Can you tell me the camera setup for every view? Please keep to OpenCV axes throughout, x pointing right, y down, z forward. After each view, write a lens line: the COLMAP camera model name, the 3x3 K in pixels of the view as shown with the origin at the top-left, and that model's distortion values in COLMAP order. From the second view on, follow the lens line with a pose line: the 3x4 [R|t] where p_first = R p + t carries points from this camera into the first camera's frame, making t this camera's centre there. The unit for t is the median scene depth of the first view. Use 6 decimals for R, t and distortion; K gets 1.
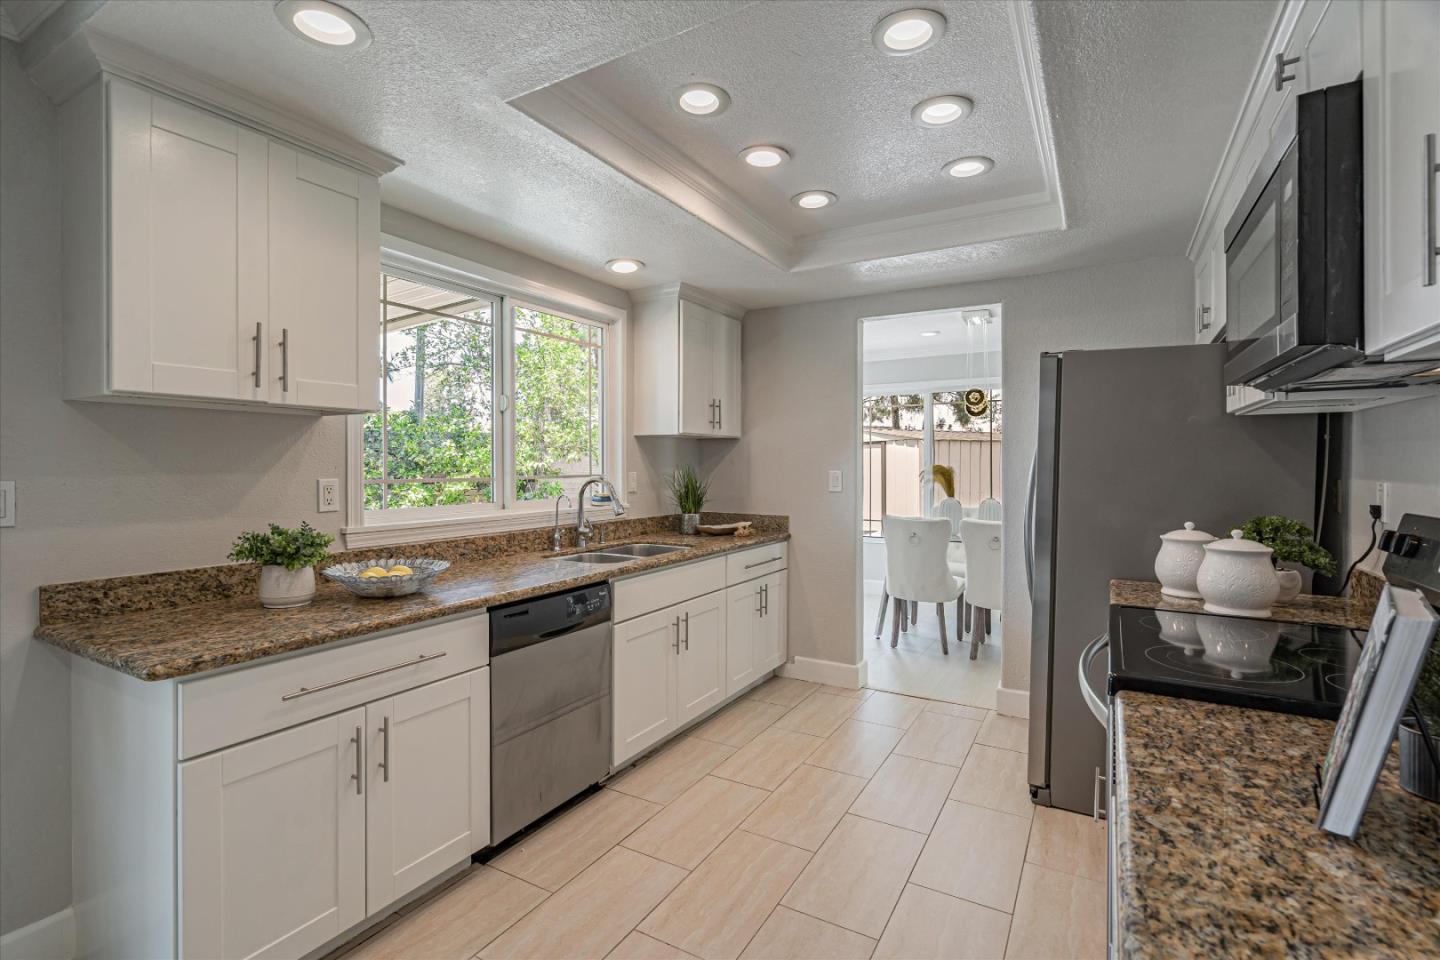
lens RADIAL K [[678.9, 0, 717.5], [0, 678.9, 466.0], [0, 0, 1]] dist [-0.000983, -0.000045]
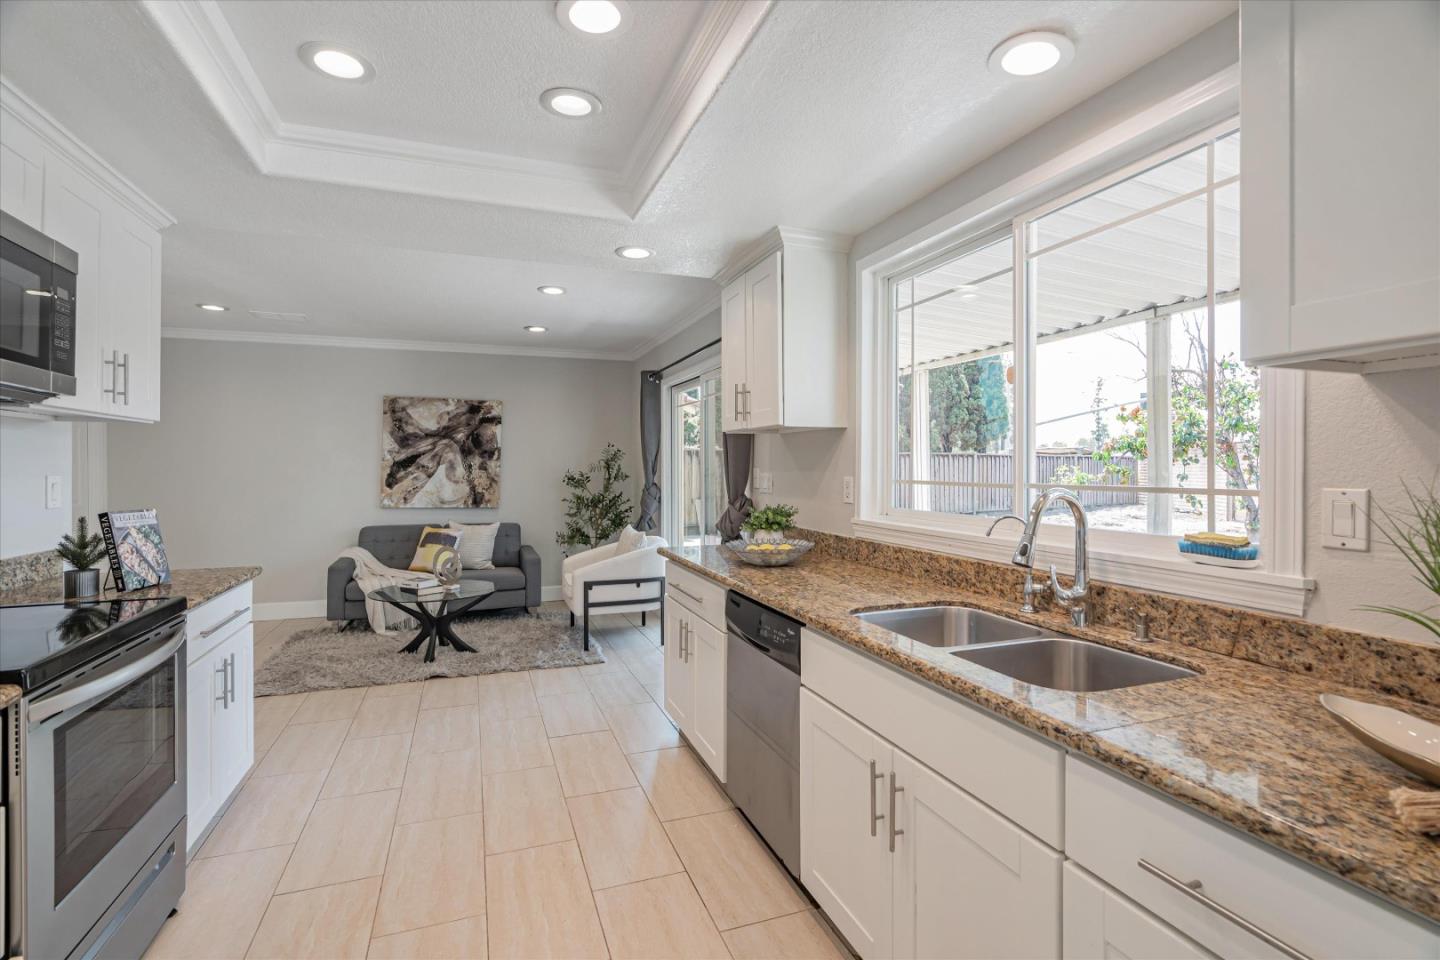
lens RADIAL K [[662.7, 0, 713.1], [0, 662.7, 466.5], [0, 0, 1]] dist [-0.001681, 0.000196]
pose [[-0.641167, -0.000437, -0.767401, 0.391498], [-0.002745, 0.999995, 0.001723, -0.001541], [0.767396, 0.003211, -0.641165, 1.187949]]
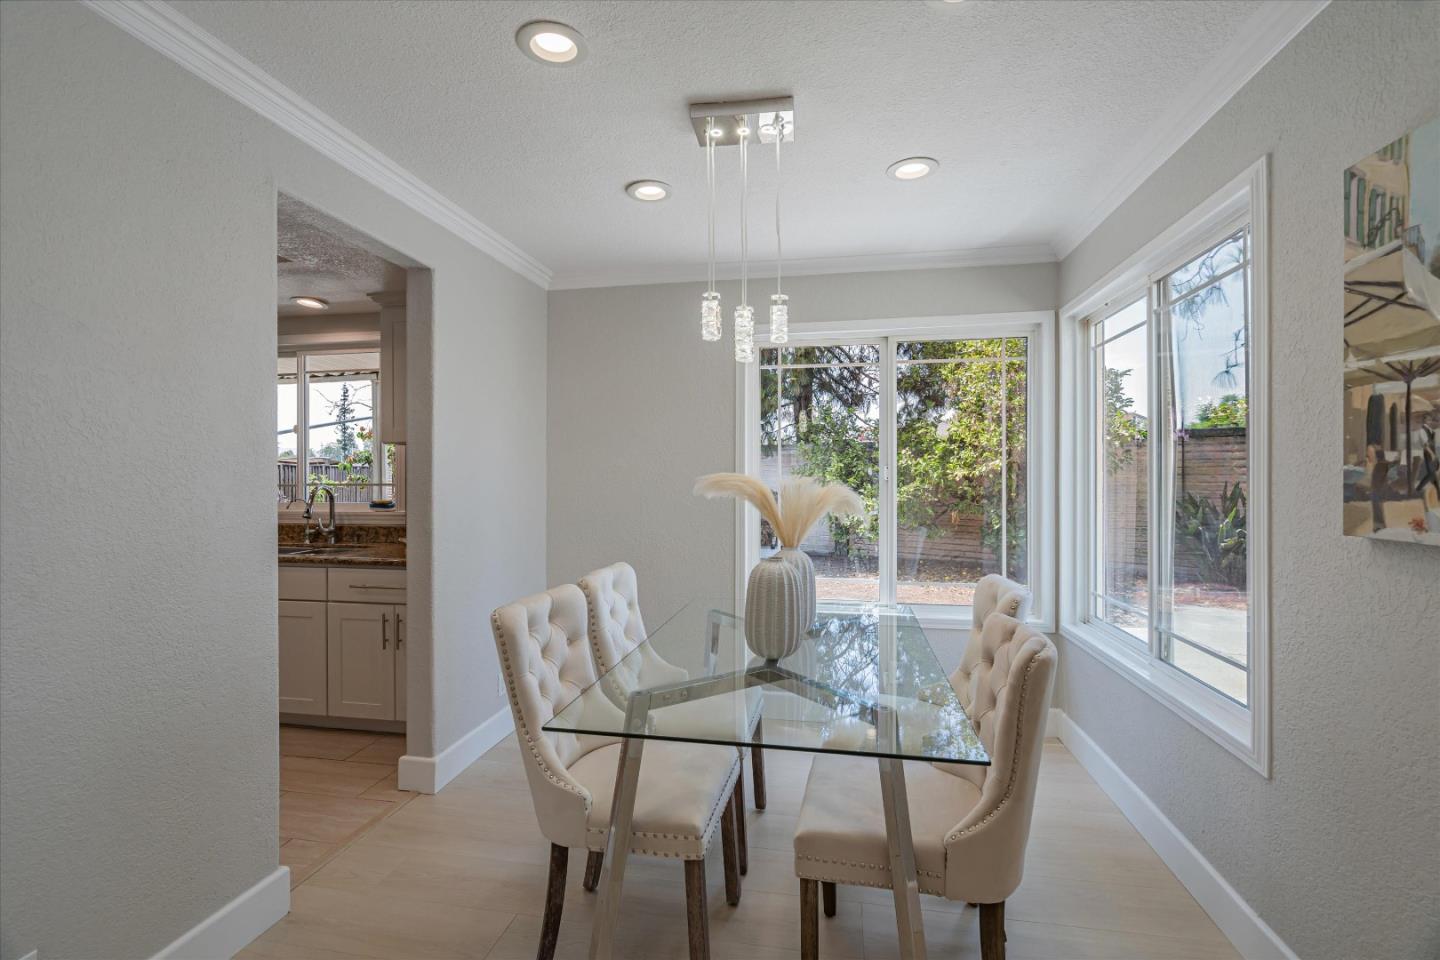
lens RADIAL K [[670.0, 0, 709.5], [0, 670.0, 465.9], [0, 0, 1]] dist [-0.003378, 0.001237]
pose [[0.323702, -0.011896, -0.946084, 1.236422], [0.003104, 0.999929, -0.011511, -0.002912], [0.946154, 0.000789, 0.323716, 1.341515]]
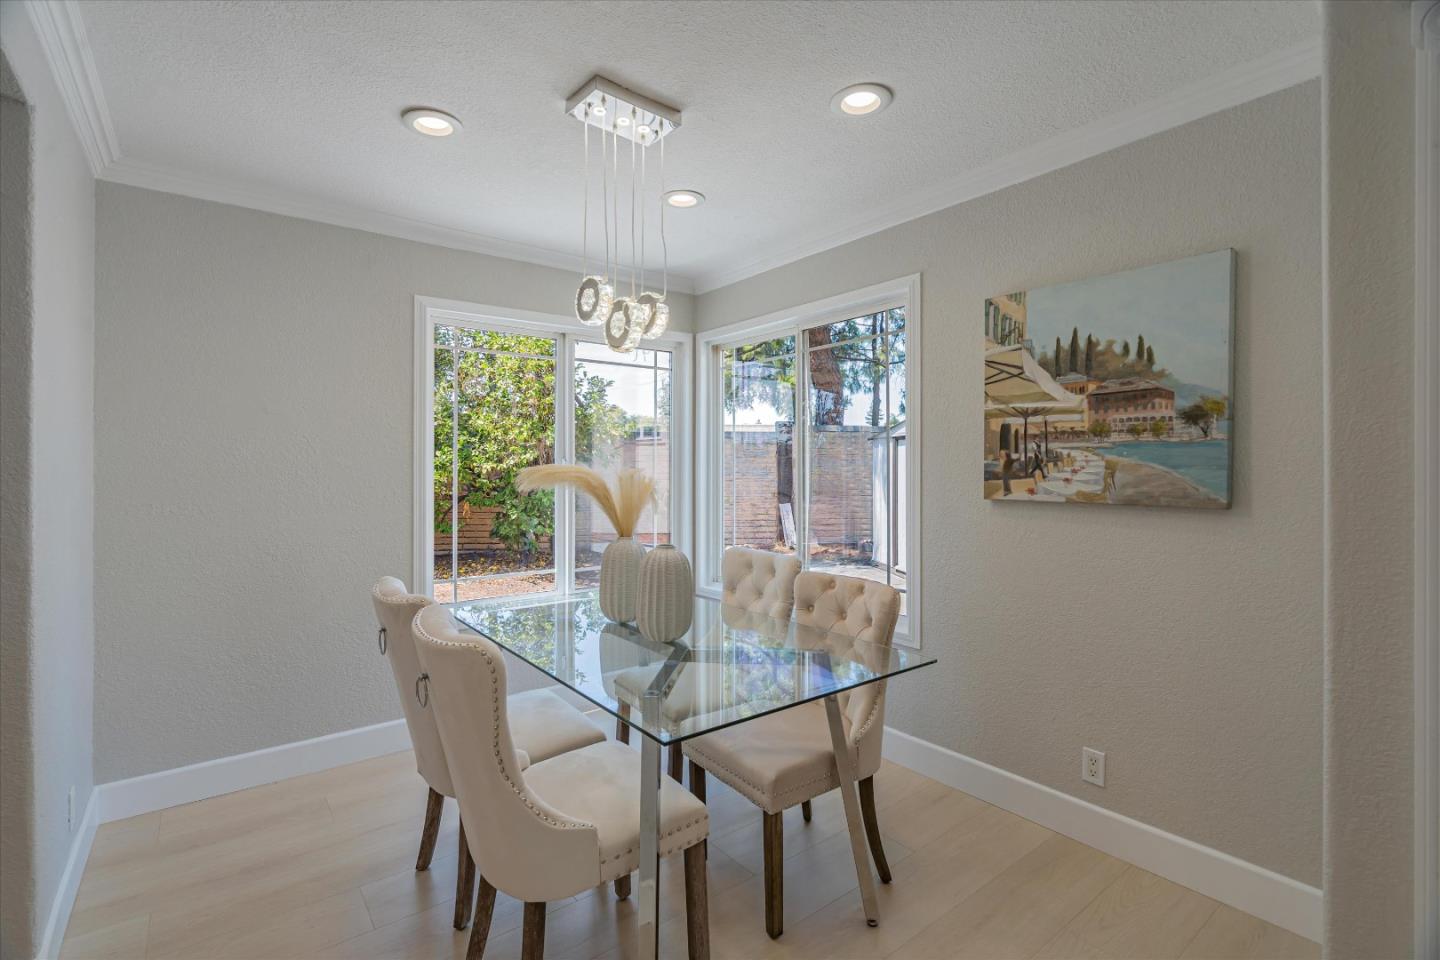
lens RADIAL K [[667.1, 0, 726.4], [0, 667.1, 459.1], [0, 0, 1]] dist [-0.002458, -0.000200]
pose [[0.926489, -0.007243, -0.376252, 0.967774], [0.004498, 0.999956, -0.008175, -0.003885], [0.376295, 0.005882, 0.926481, 1.018150]]
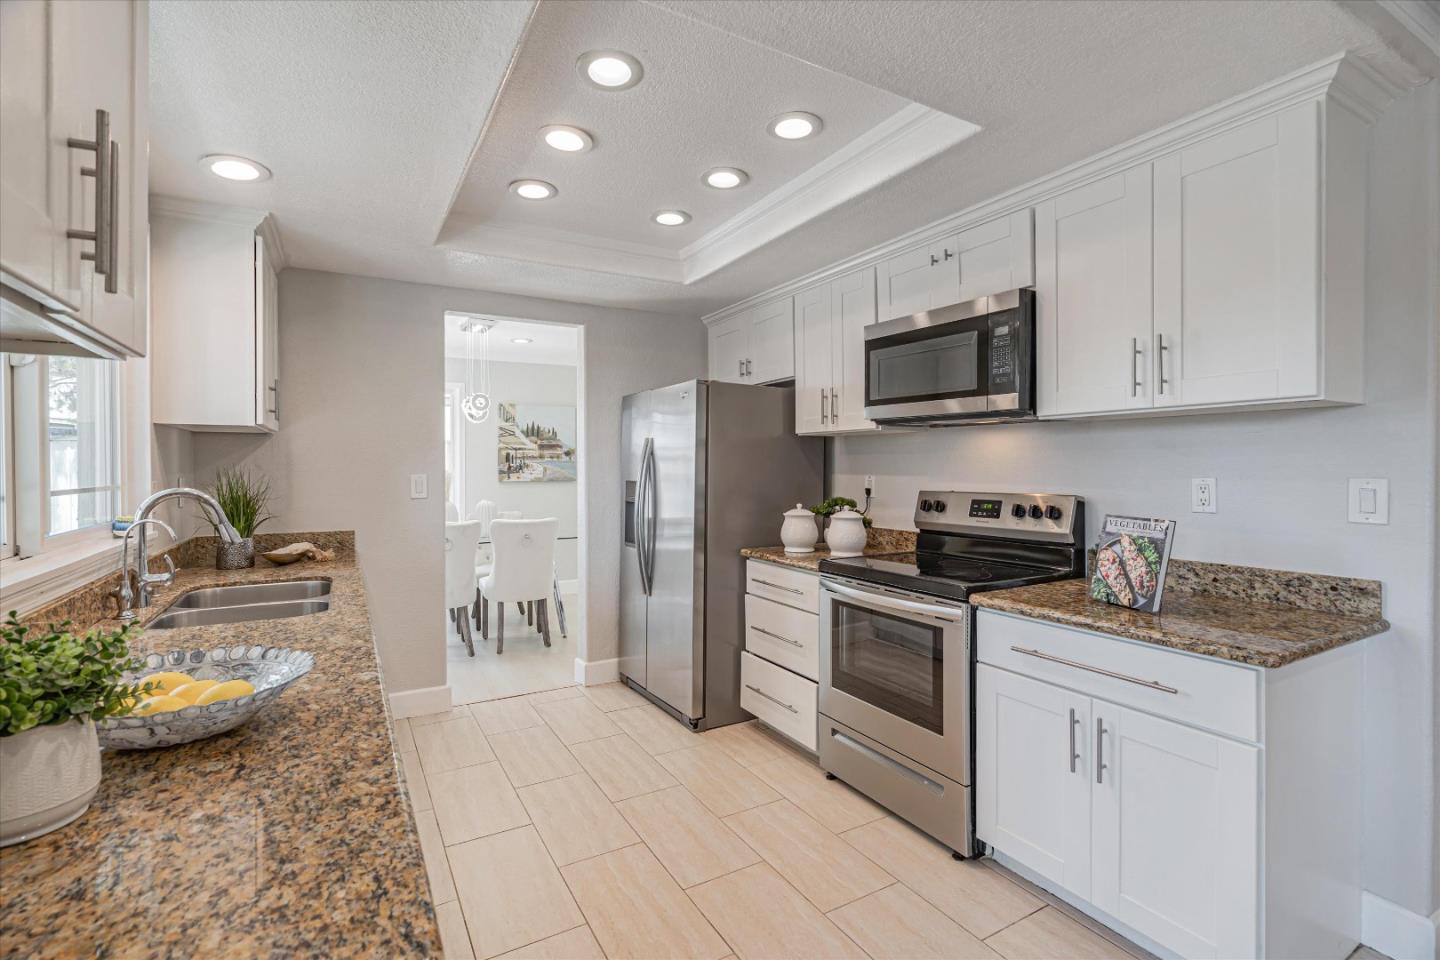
lens RADIAL K [[662.7, 0, 713.1], [0, 662.7, 466.5], [0, 0, 1]] dist [-0.001681, 0.000196]
pose [[0.500391, -0.002347, 0.865796, -0.486768], [0.006559, 0.999978, -0.001080, -0.000838], [-0.865775, 0.006219, 0.500395, 0.286621]]
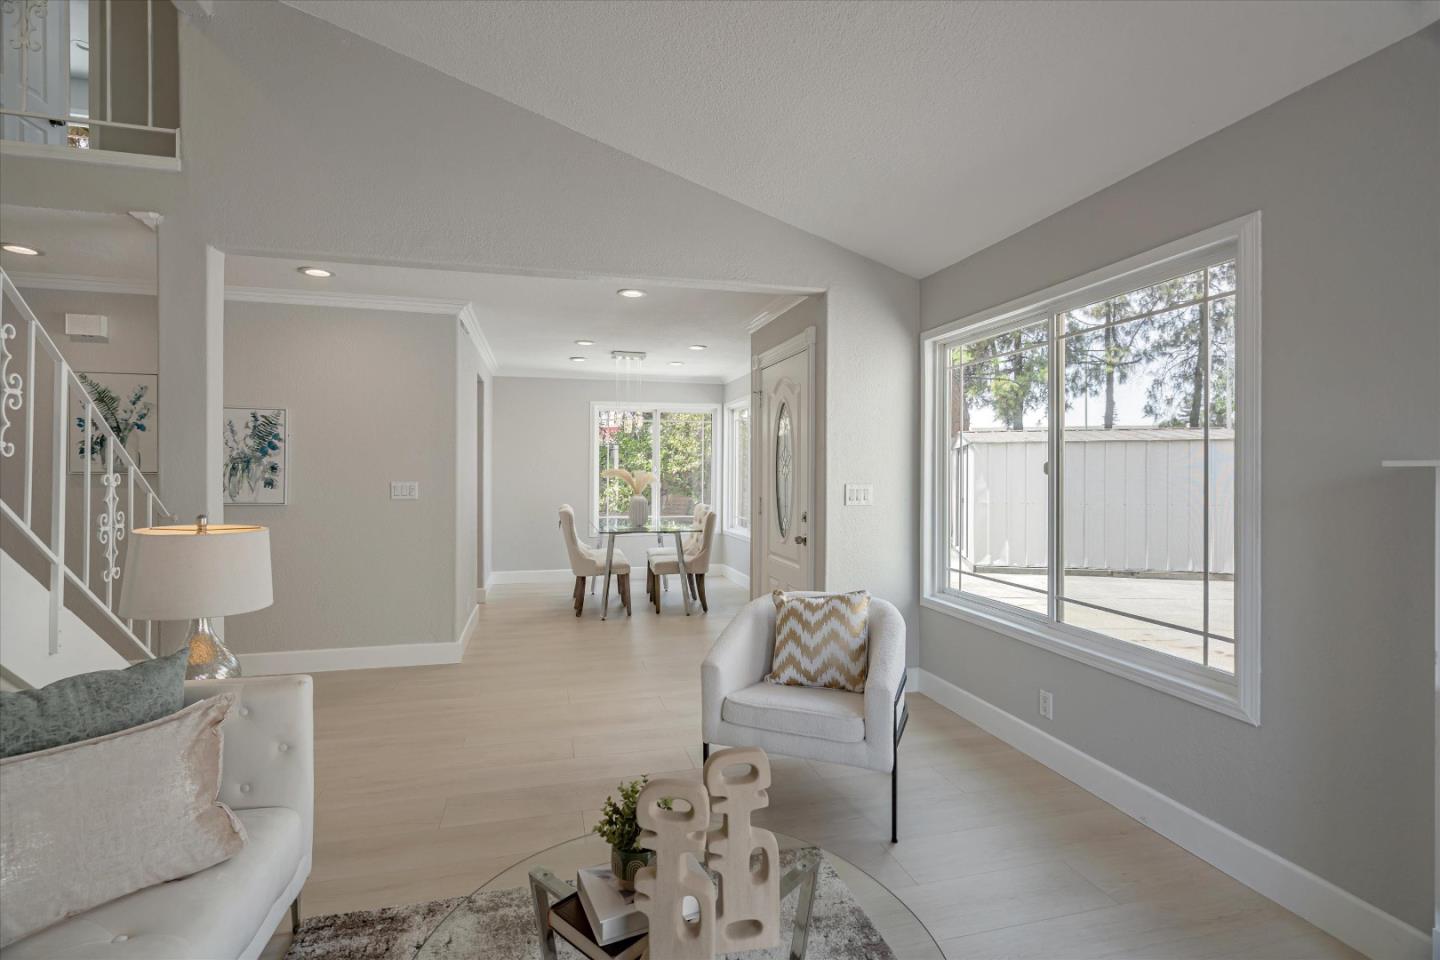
lens RADIAL K [[662.7, 0, 713.1], [0, 662.7, 466.5], [0, 0, 1]] dist [-0.001681, 0.000196]
pose [[0.696147, -0.000020, -0.717899, 2.245723], [-0.002780, 0.999992, -0.002724, -0.008039], [0.717894, 0.003892, 0.696142, 0.376848]]
